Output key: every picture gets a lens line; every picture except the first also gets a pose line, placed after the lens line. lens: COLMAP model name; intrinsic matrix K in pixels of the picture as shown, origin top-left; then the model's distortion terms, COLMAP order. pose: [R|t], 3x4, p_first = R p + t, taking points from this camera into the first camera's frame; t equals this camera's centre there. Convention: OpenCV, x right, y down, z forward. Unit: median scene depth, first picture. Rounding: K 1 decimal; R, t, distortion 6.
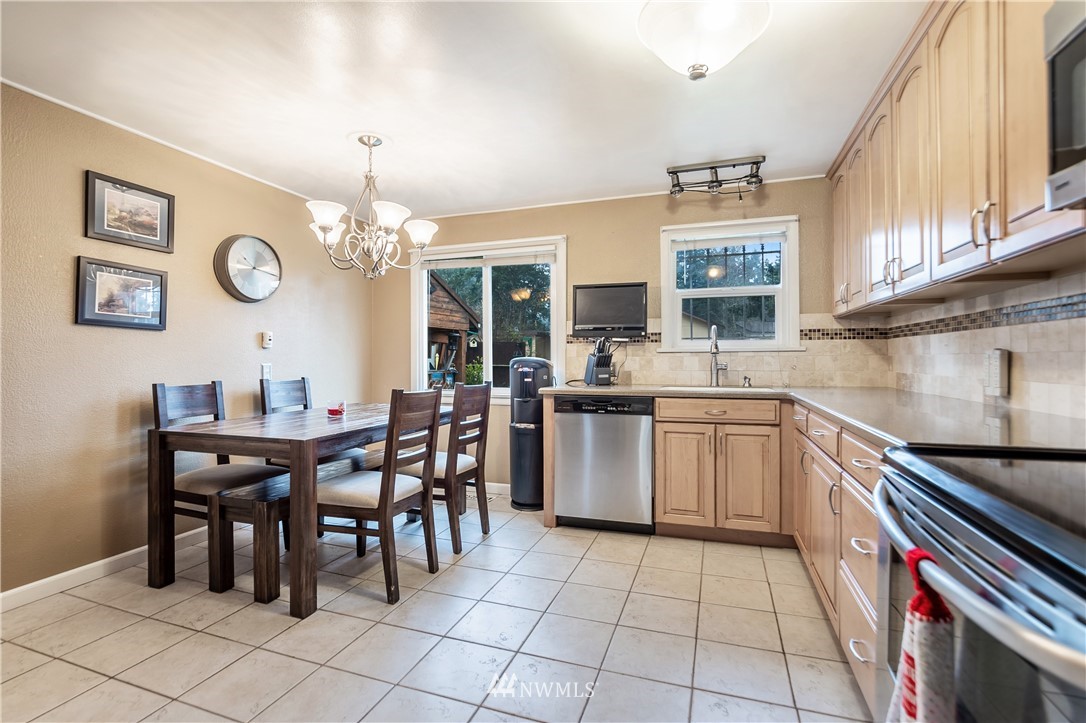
lens RADIAL K [[492.1, 0, 541.7], [0, 492.1, 353.0], [0, 0, 1]] dist [-0.028309, 0.011881]
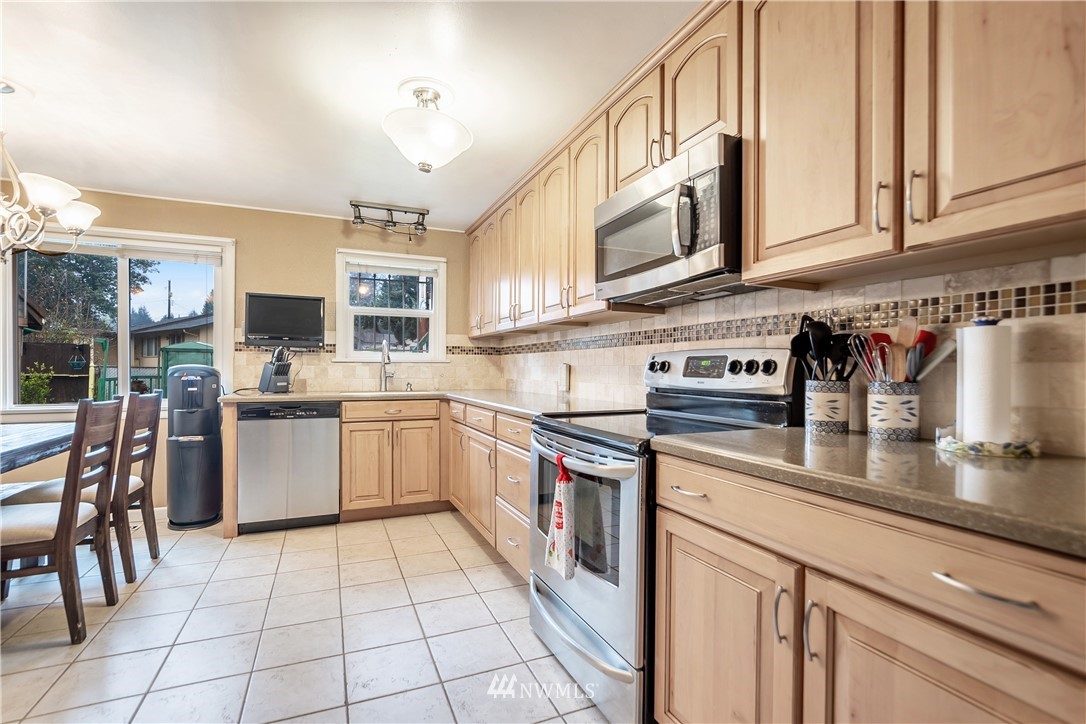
lens RADIAL K [[492.1, 0, 541.7], [0, 492.1, 353.5], [0, 0, 1]] dist [-0.028309, 0.011881]
pose [[0.725975, 0.027329, 0.687178, -0.216569], [-0.014328, 0.999594, -0.024618, 0.000158], [-0.687572, 0.008026, 0.726072, -0.146646]]
